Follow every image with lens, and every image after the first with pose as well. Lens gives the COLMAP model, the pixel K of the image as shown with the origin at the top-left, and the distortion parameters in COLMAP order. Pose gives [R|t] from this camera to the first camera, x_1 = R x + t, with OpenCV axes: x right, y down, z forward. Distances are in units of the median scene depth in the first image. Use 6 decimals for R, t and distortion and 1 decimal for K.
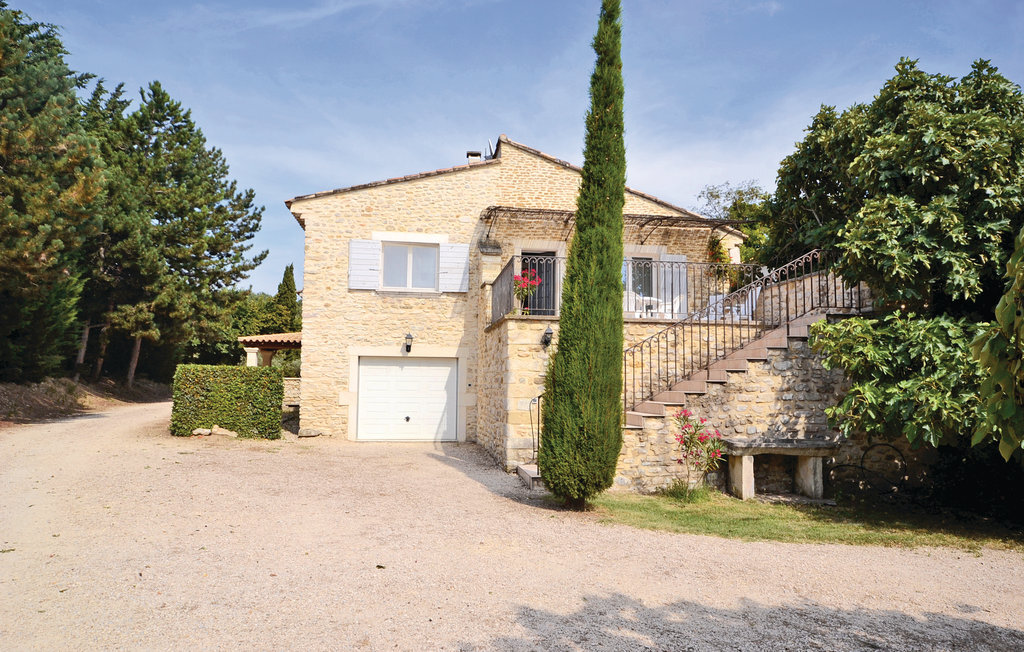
lens RADIAL K [[662.7, 0, 505.6], [0, 662.7, 328.3], [0, 0, 1]] dist [0.026149, 0.000076]
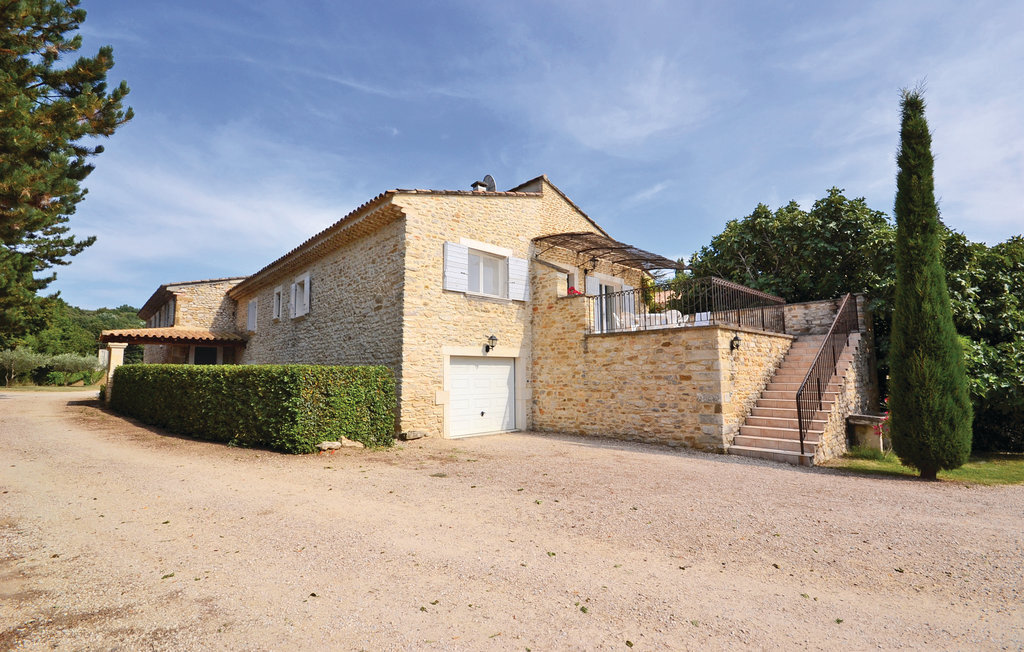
lens RADIAL K [[453.2, 0, 509.2], [0, 453.2, 328.0], [0, 0, 1]] dist [0.012798, -0.011809]
pose [[0.826922, 0.041893, 0.560755, -0.530684], [-0.033246, 0.999119, -0.025616, 0.013918], [-0.561334, 0.002540, 0.827586, 0.360620]]
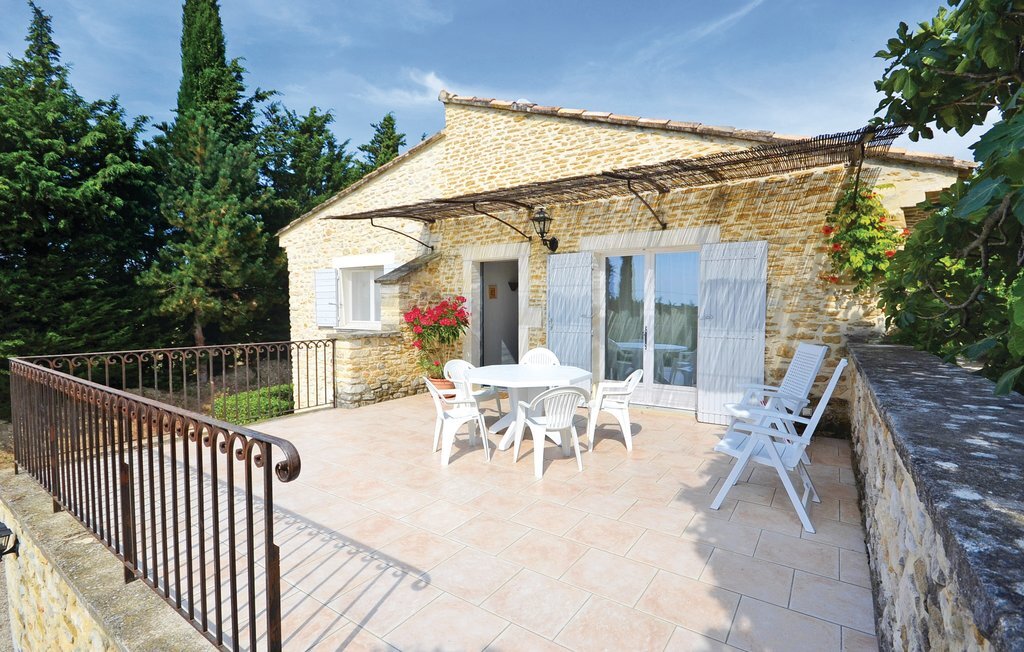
lens RADIAL K [[475.9, 0, 512.0], [0, 475.9, 326.0], [0, 0, 1]] dist [0.002906, 0.000871]
pose [[0.736097, 0.014005, -0.676731, 0.387446], [0.064546, 0.993778, 0.090774, -0.099335], [0.673792, -0.110499, 0.730613, 0.692603]]
